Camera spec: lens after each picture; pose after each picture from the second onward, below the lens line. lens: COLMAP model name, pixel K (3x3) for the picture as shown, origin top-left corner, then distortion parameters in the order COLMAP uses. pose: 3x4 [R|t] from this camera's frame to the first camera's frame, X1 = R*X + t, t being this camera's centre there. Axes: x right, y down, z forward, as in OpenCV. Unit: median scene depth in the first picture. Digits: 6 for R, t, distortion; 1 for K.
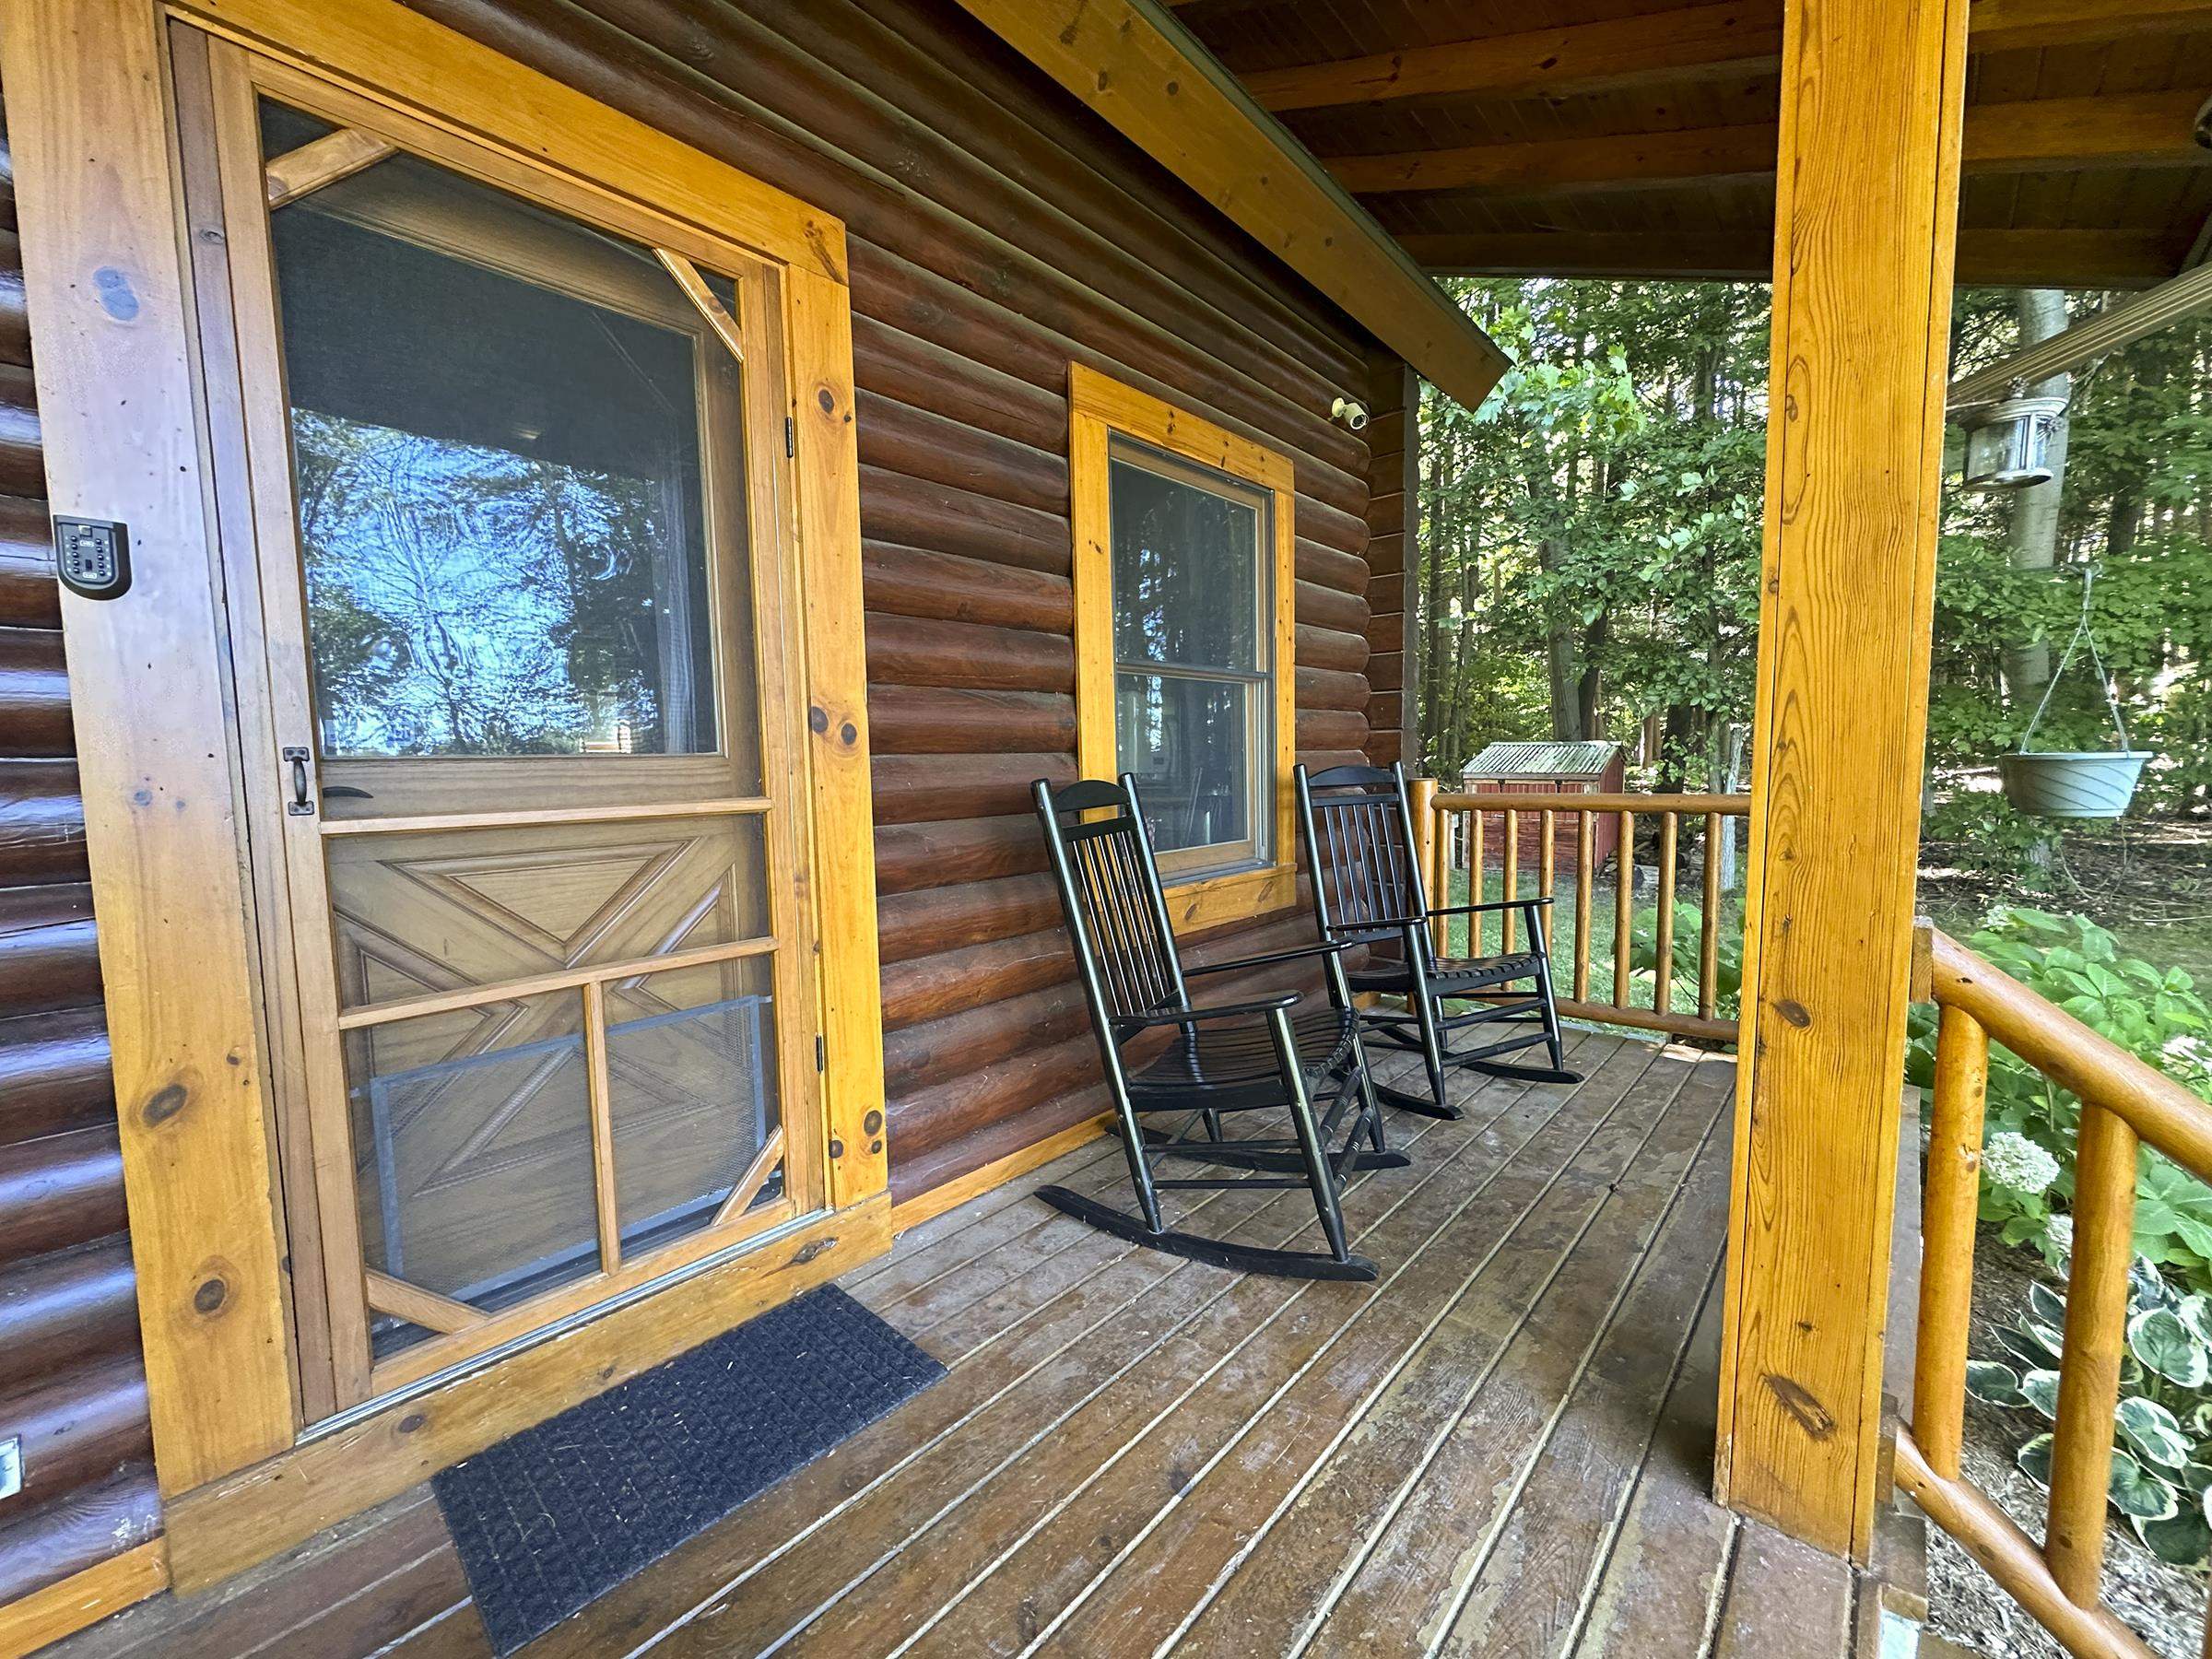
lens RADIAL K [[886.9, 0, 1108.3], [0, 886.9, 833.7], [0, 0, 1]] dist [0.000555, 0.000001]
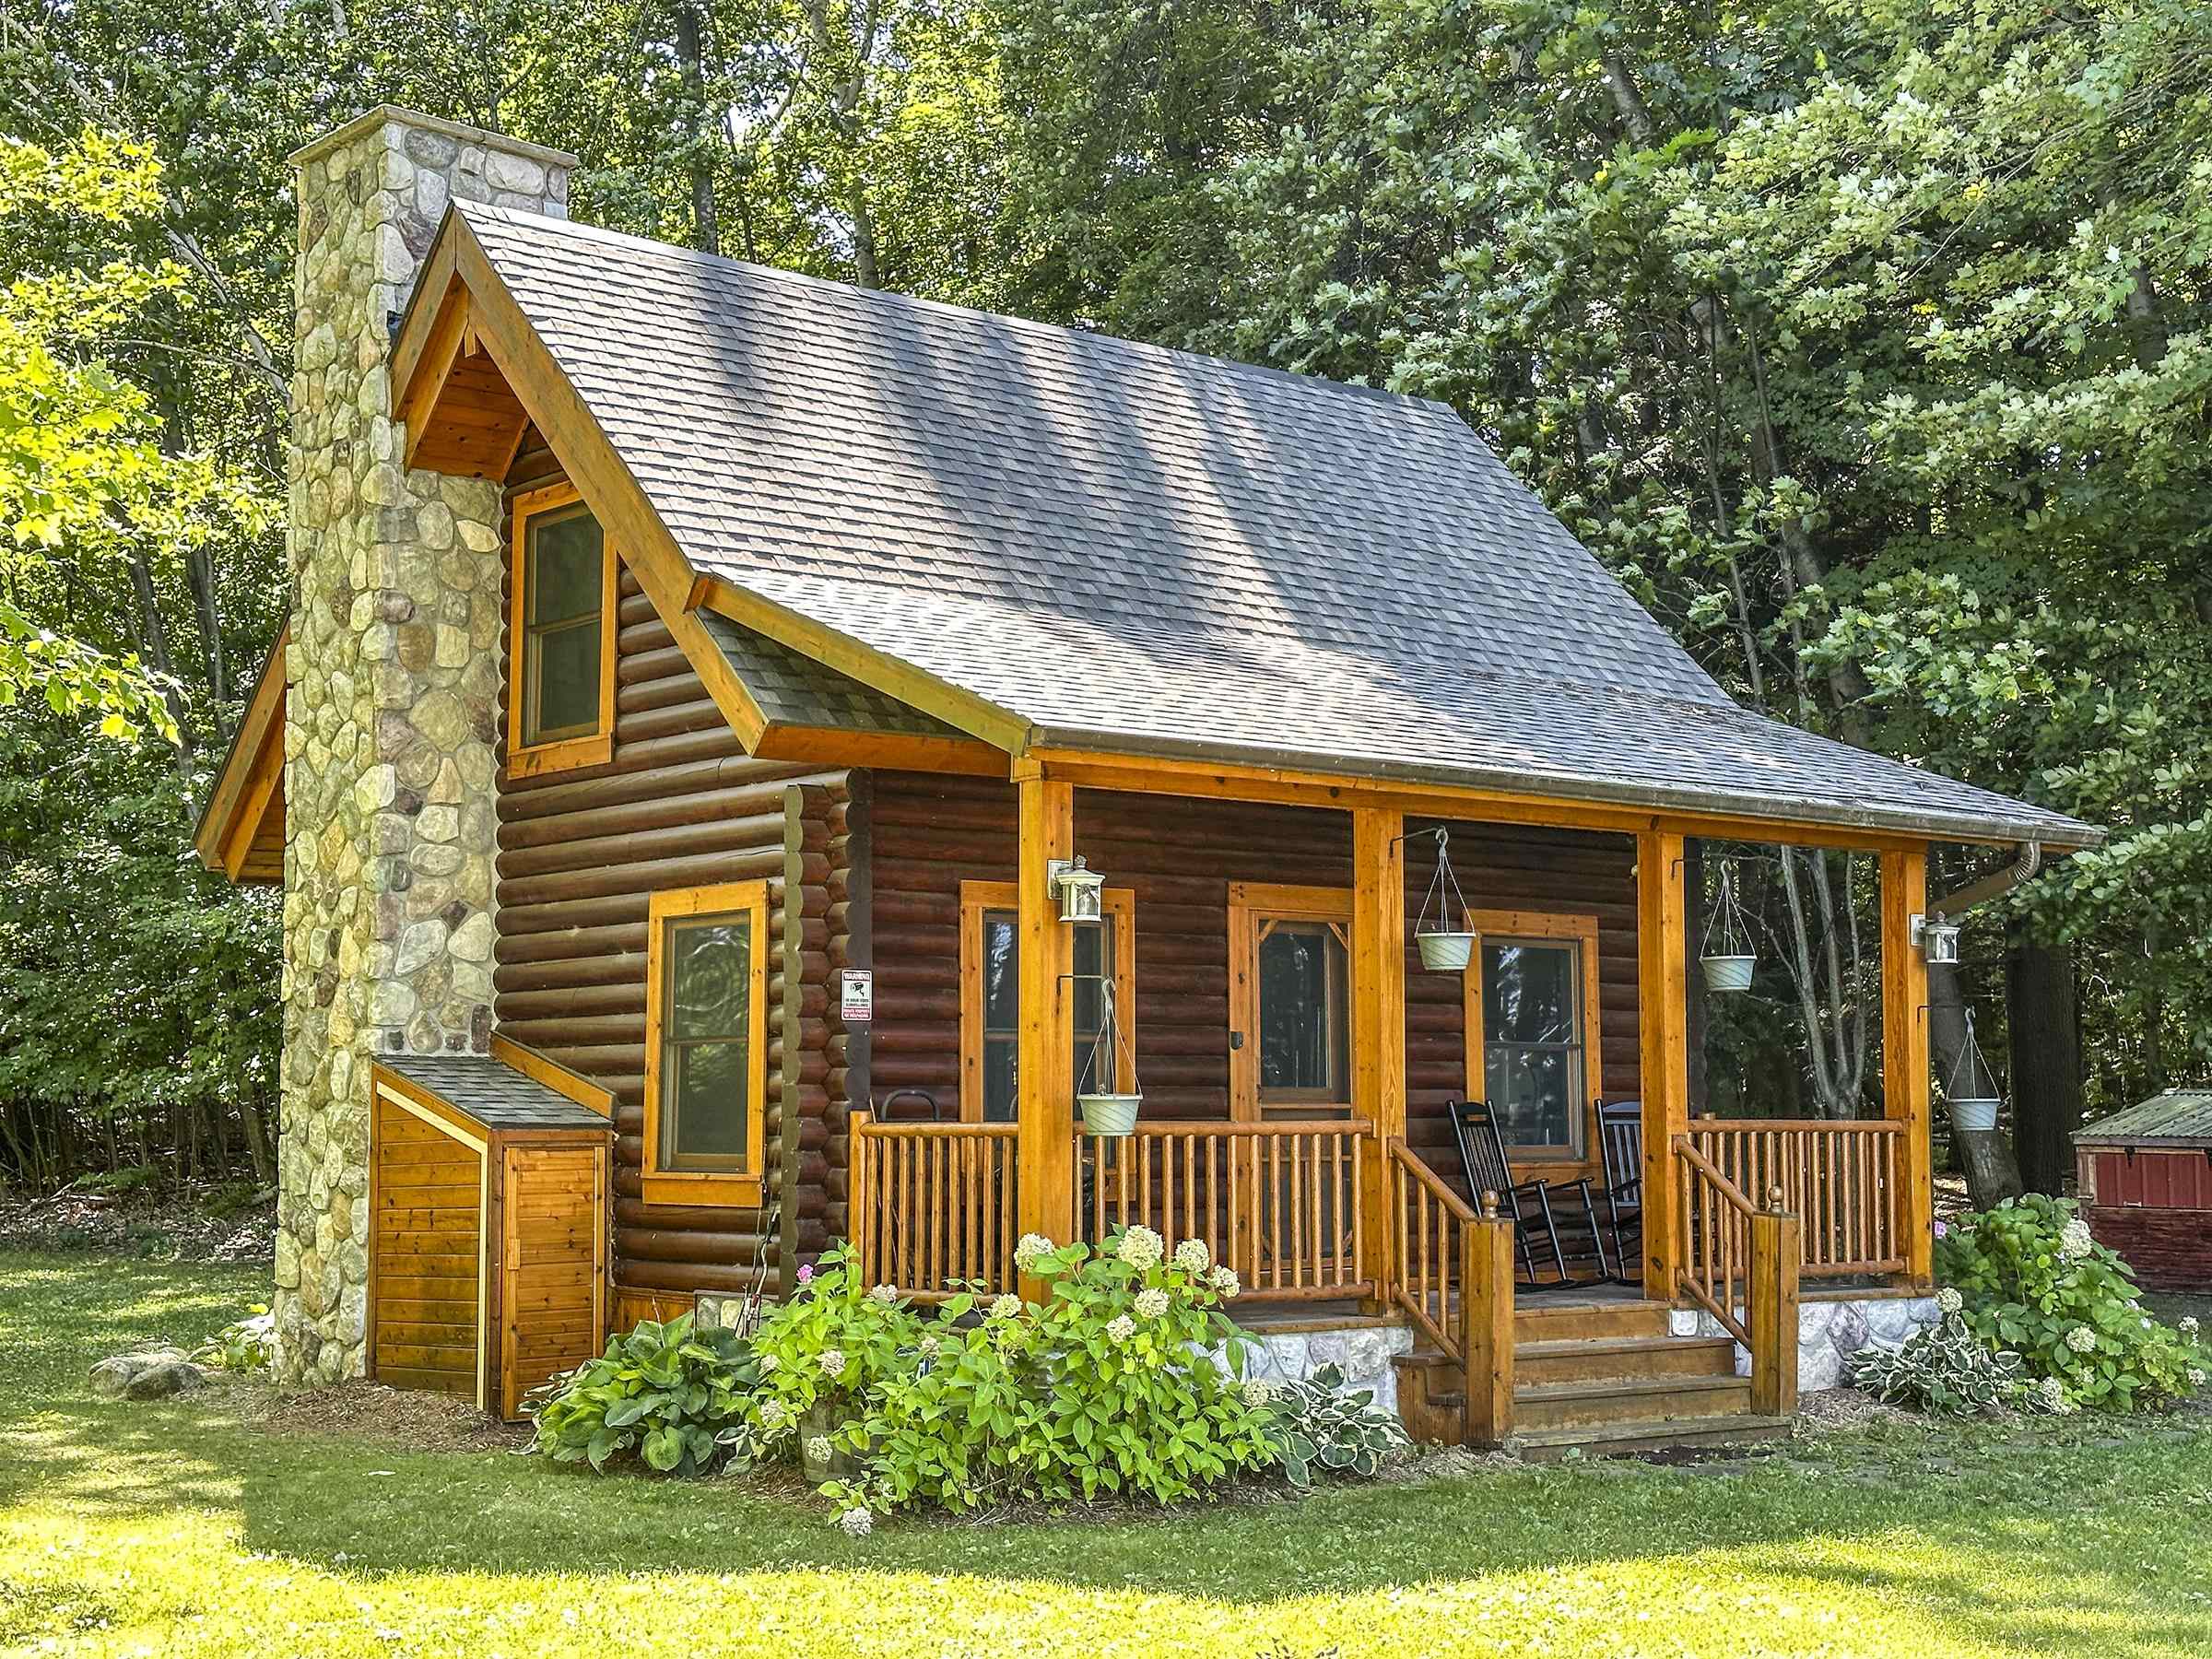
lens RADIAL K [[3111.6, 0, 1106.0], [0, 3111.6, 829.5], [0, 0, 1]] dist [0.007318, 0.000000]
pose [[0.989613, -0.005245, -0.143658, 0.237653], [-0.020832, 0.983552, -0.179417, 0.835258], [0.142236, 0.180546, 0.973228, -8.313831]]
